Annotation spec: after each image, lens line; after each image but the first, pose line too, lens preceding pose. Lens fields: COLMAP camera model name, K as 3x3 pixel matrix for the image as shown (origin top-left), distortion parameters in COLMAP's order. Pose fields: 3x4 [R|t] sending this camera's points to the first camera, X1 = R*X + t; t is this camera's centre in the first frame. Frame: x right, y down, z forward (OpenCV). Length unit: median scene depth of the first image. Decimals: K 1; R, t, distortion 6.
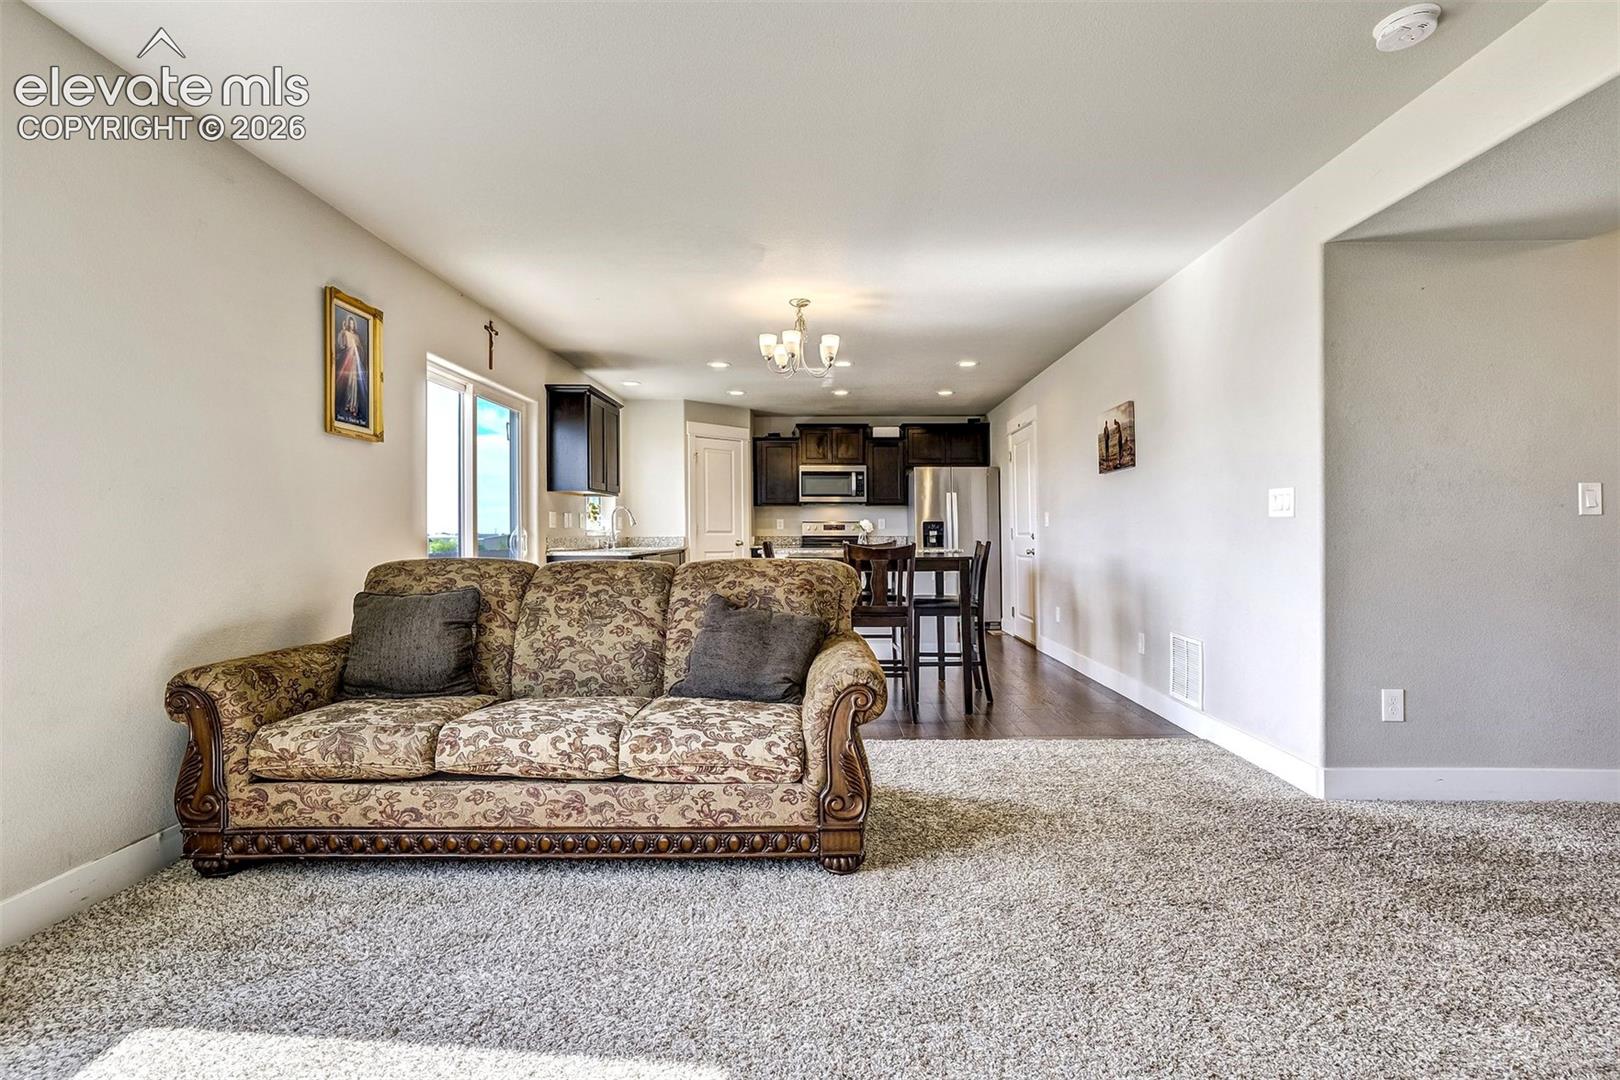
lens RADIAL K [[742.6, 0, 830.3], [0, 742.6, 524.4], [0, 0, 1]] dist [-0.017349, 0.006793]
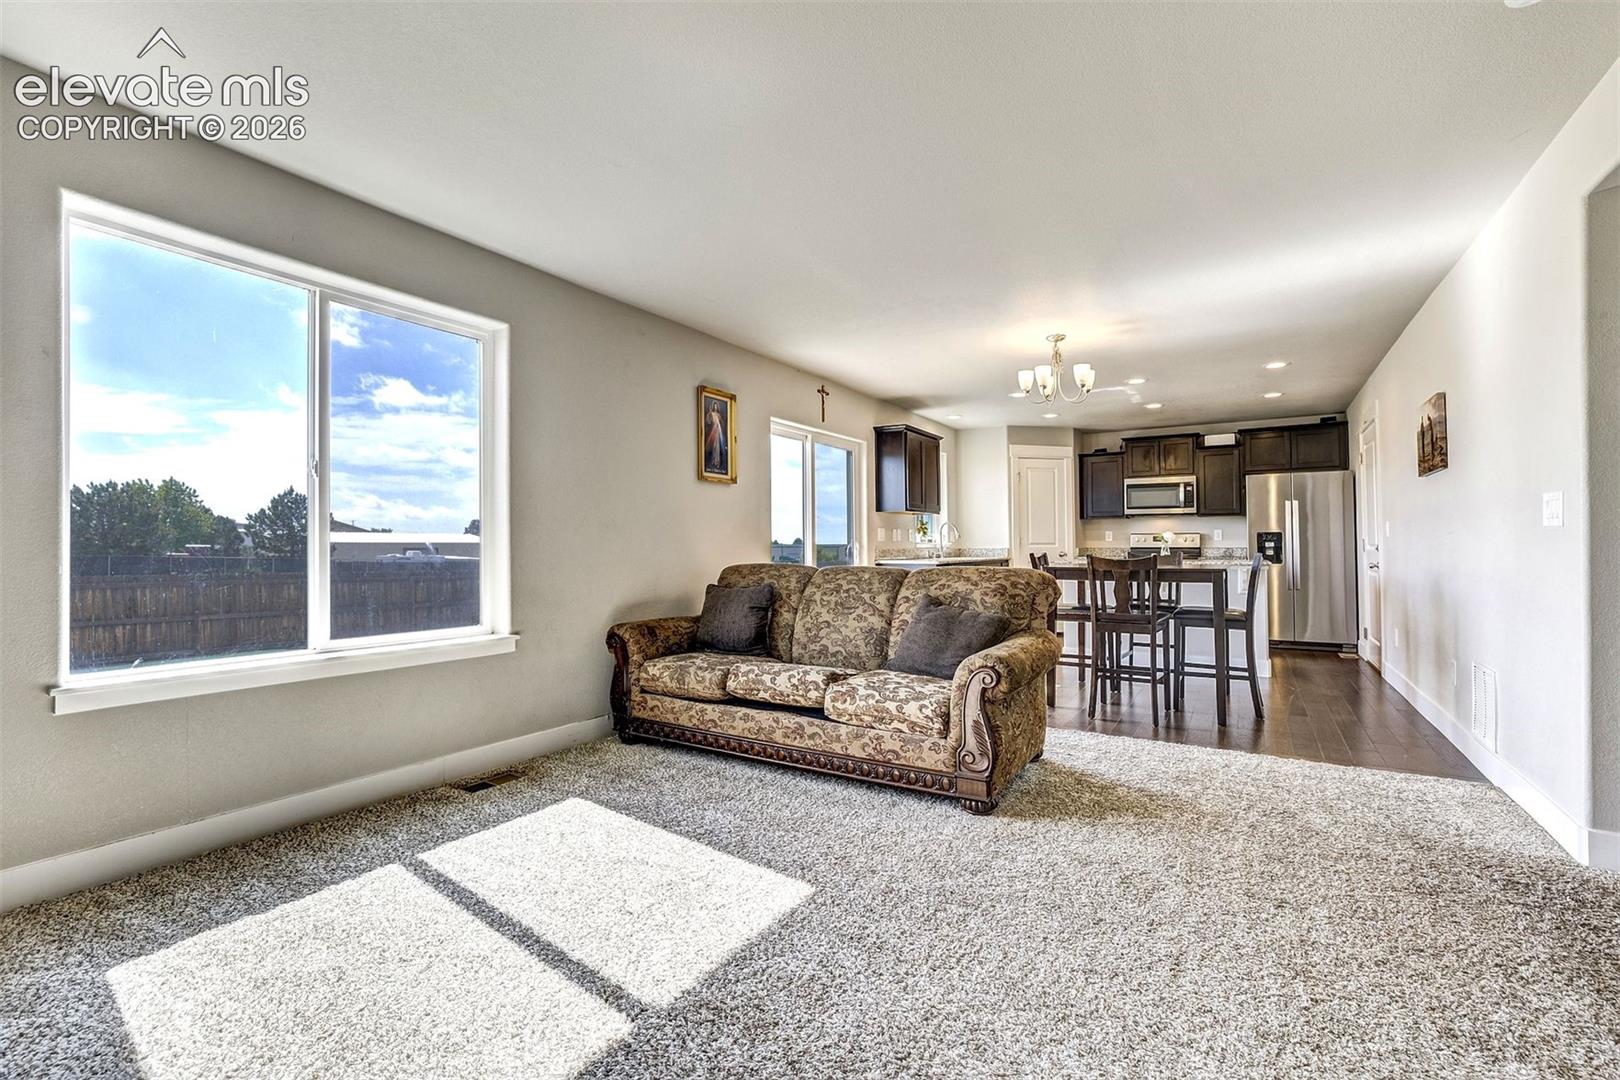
lens RADIAL K [[701.0, 0, 821.9], [0, 701.0, 544.3], [0, 0, 1]] dist [-0.030490, 0.011157]
pose [[0.848822, -0.000736, -0.528678, 0.285727], [0.007360, 0.999919, 0.010424, -0.004665], [0.528627, -0.012739, 0.848759, -0.101673]]
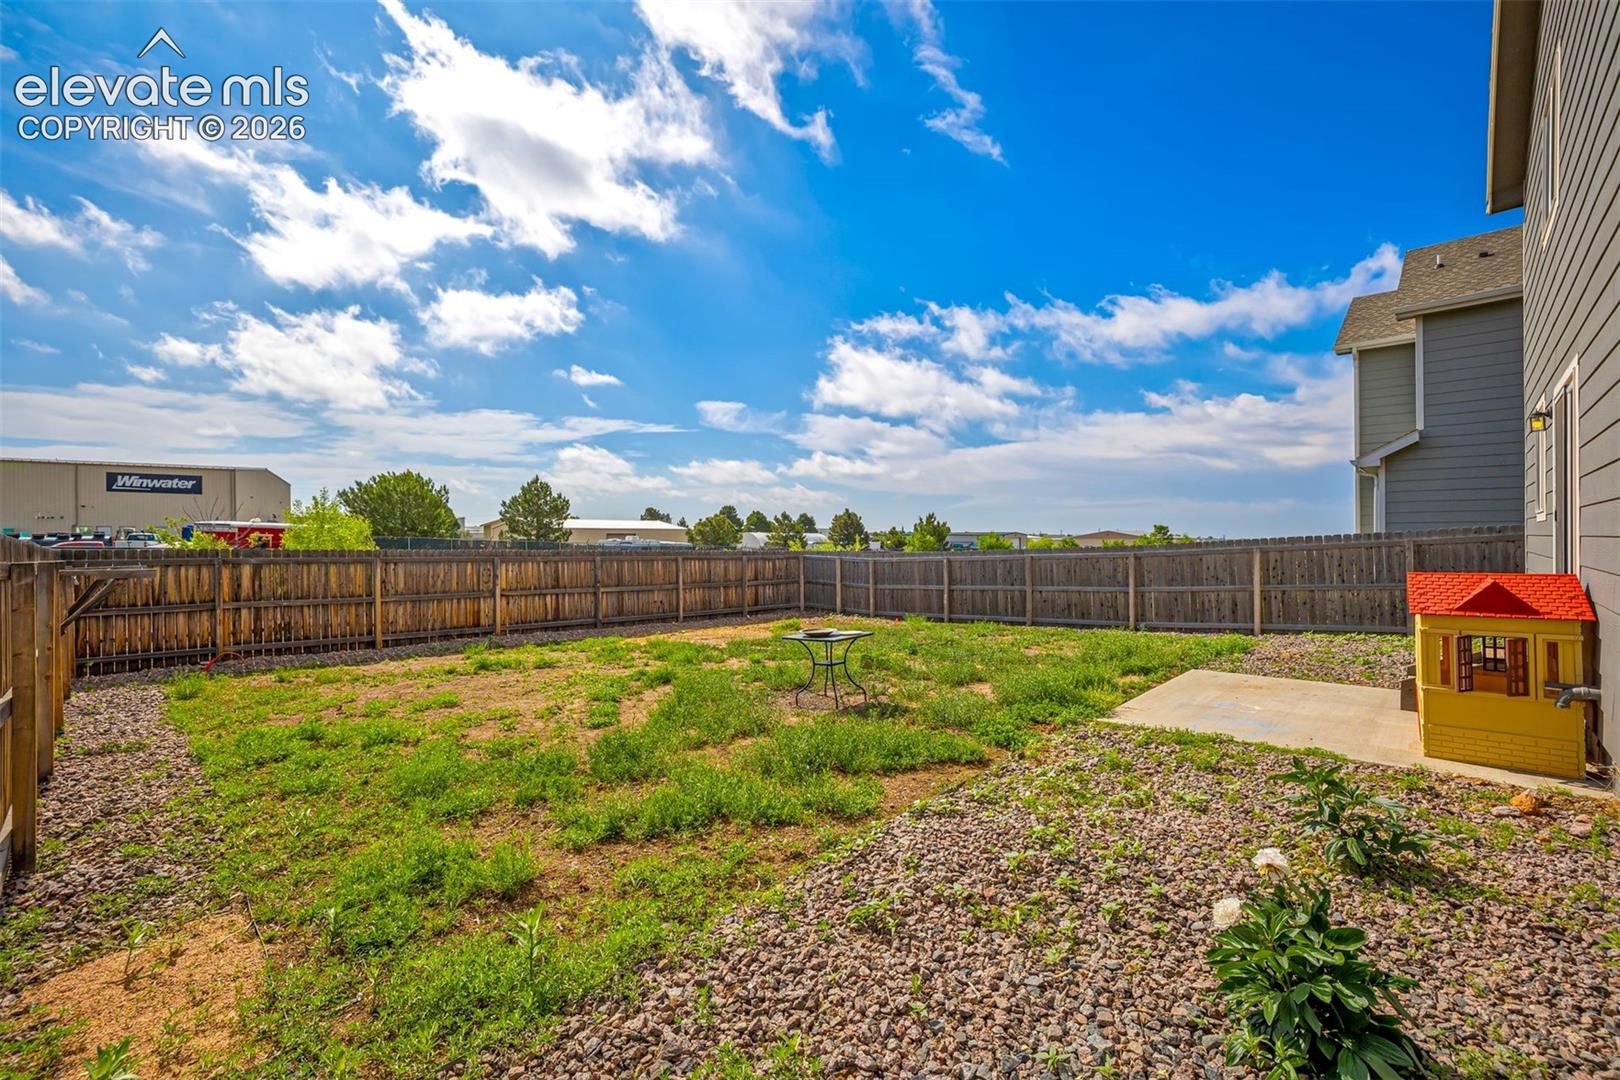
lens RADIAL K [[701.0, 0, 810.9], [0, 701.0, 538.2], [0, 0, 1]] dist [-0.030490, 0.011157]
pose [[0.744796, 0.006549, -0.667260, -1.012894], [0.004568, 0.999878, 0.014913, 0.057072], [0.667276, -0.014155, 0.744676, -1.162024]]
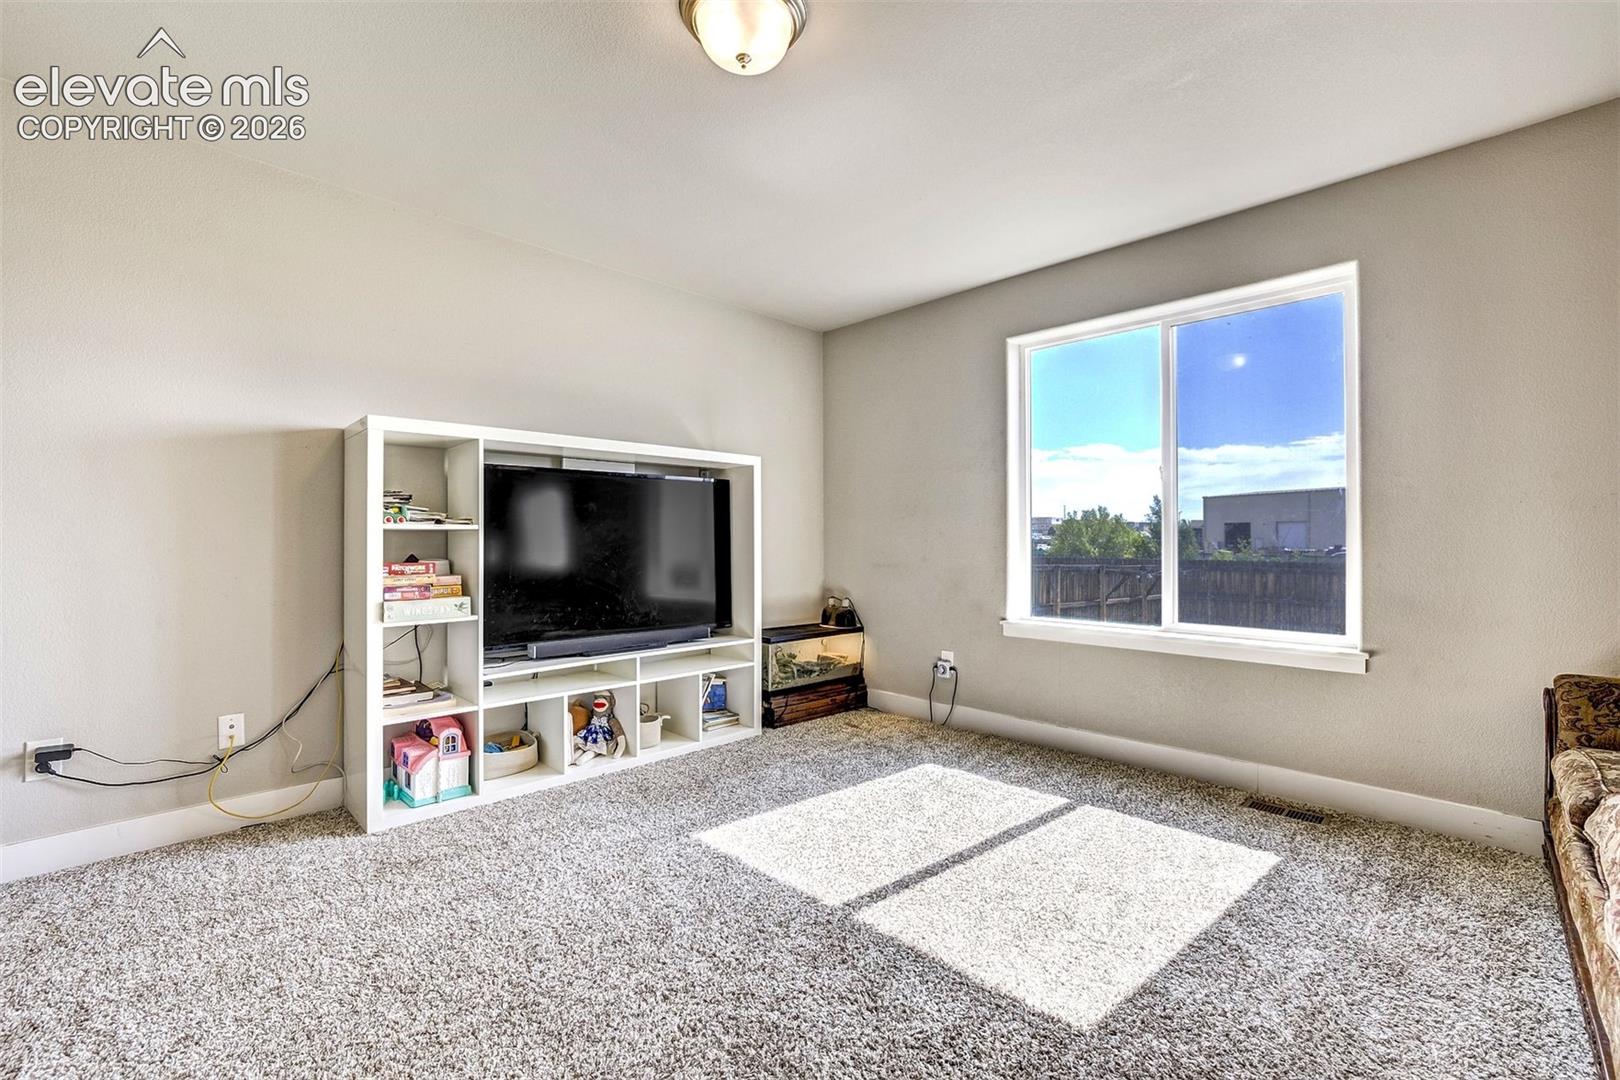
lens RADIAL K [[701.0, 0, 809.8], [0, 701.0, 544.6], [0, 0, 1]] dist [-0.030490, 0.011157]
pose [[-0.702403, 0.005621, -0.711758, 0.380109], [0.008622, 0.999963, -0.000612, 0.004394], [0.711728, -0.006566, -0.702425, 0.610715]]
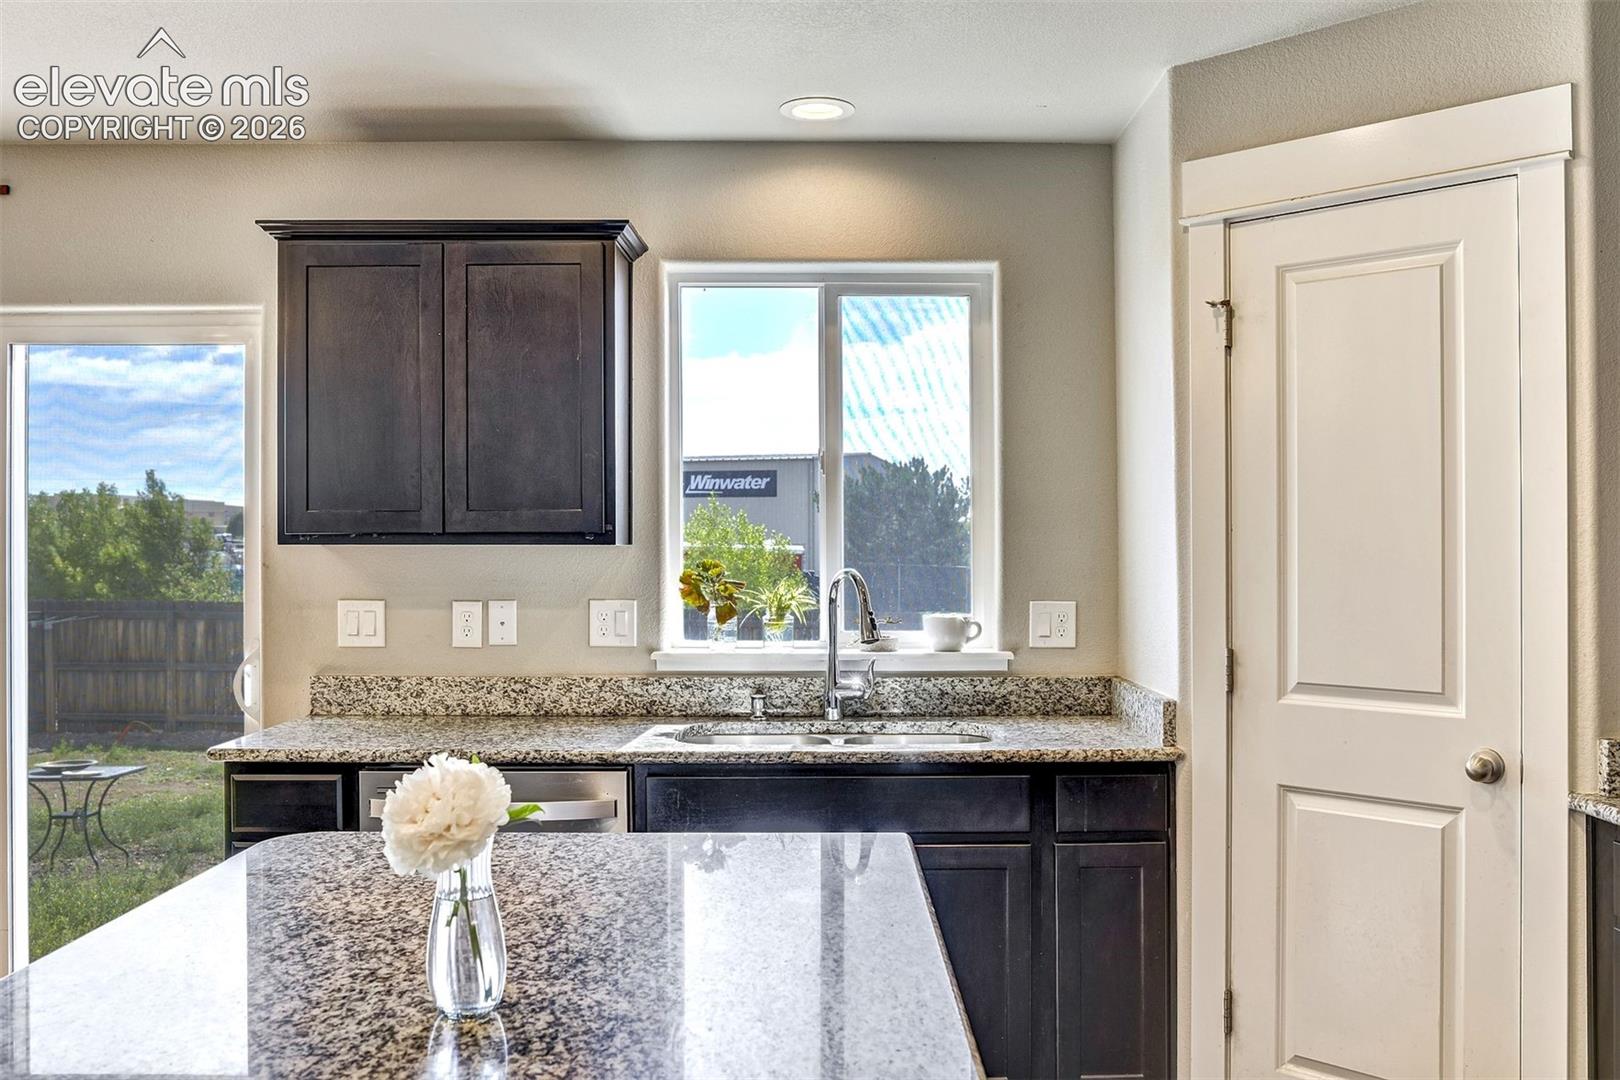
lens RADIAL K [[1420.6, 0, 797.2], [0, 1420.6, 551.6], [0, 0, 1]] dist [-0.063918, 0.045839]
pose [[-0.007623, 0.006454, -0.999950, 0.505880], [0.011262, 0.999916, 0.006368, -0.069565], [0.999908, -0.011213, -0.007695, 2.031861]]
